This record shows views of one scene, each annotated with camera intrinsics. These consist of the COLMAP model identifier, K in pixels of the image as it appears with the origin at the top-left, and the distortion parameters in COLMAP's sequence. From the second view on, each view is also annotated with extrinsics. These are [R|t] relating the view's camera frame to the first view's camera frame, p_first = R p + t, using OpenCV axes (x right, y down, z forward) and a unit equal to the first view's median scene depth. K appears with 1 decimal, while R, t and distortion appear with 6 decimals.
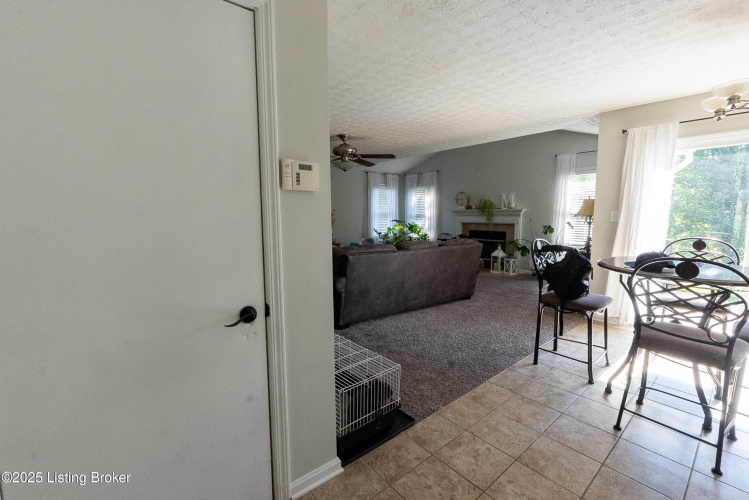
lens RADIAL K [[324.4, 0, 374.5], [0, 324.4, 250.0], [0, 0, 1]] dist [0.000140, 0.000132]
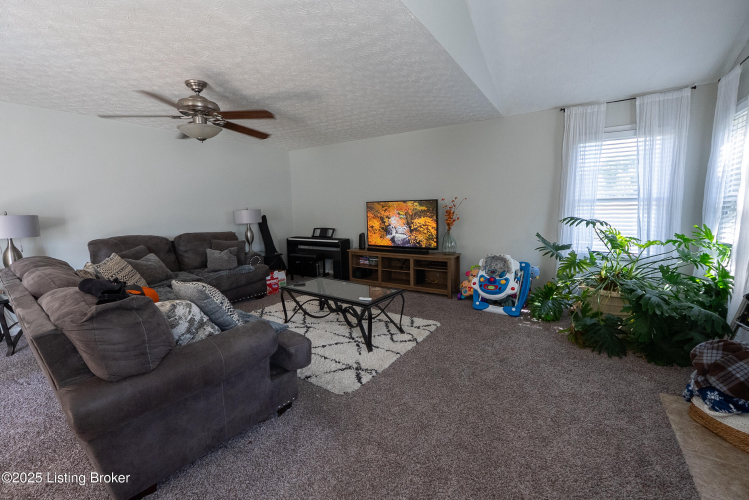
lens RADIAL K [[319.3, 0, 374.1], [0, 319.3, 247.6], [0, 0, 1]] dist [-0.003249, -0.000464]
pose [[0.258094, 0.125905, -0.957881, 0.655829], [-0.078095, 0.990946, 0.109209, -0.145091], [0.962958, 0.046620, 0.265590, 1.182913]]
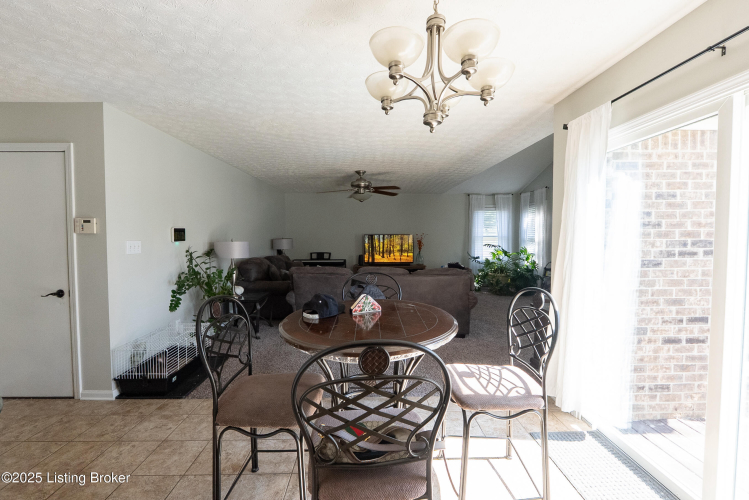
lens RADIAL K [[319.3, 0, 374.1], [0, 319.3, 247.6], [0, 0, 1]] dist [-0.003249, -0.000464]
pose [[0.776223, 0.027982, -0.629837, 0.669185], [-0.070101, 0.996650, -0.042115, -0.040489], [0.626549, 0.076843, 0.775585, 0.178542]]
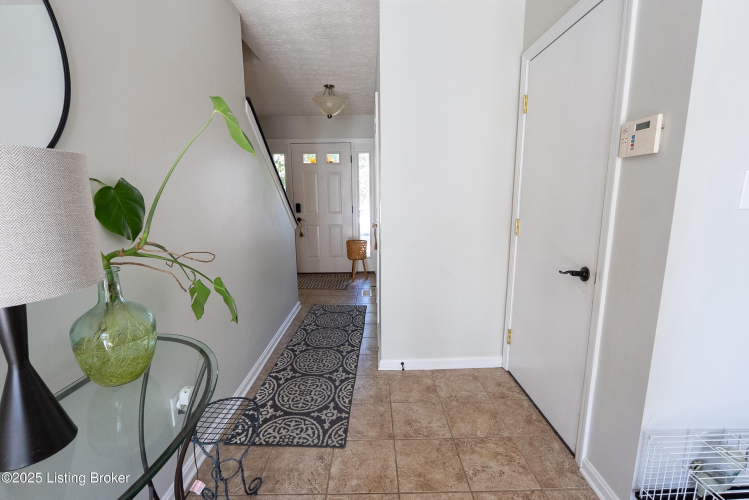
lens RADIAL K [[318.2, 0, 374.5], [0, 318.2, 250.0], [0, 0, 1]] dist [-0.017345, 0.000056]
pose [[-0.641853, 0.133330, -0.755147, 0.251517], [-0.073925, 0.969423, 0.233997, -0.024645], [0.763256, 0.206016, -0.612371, 0.299645]]
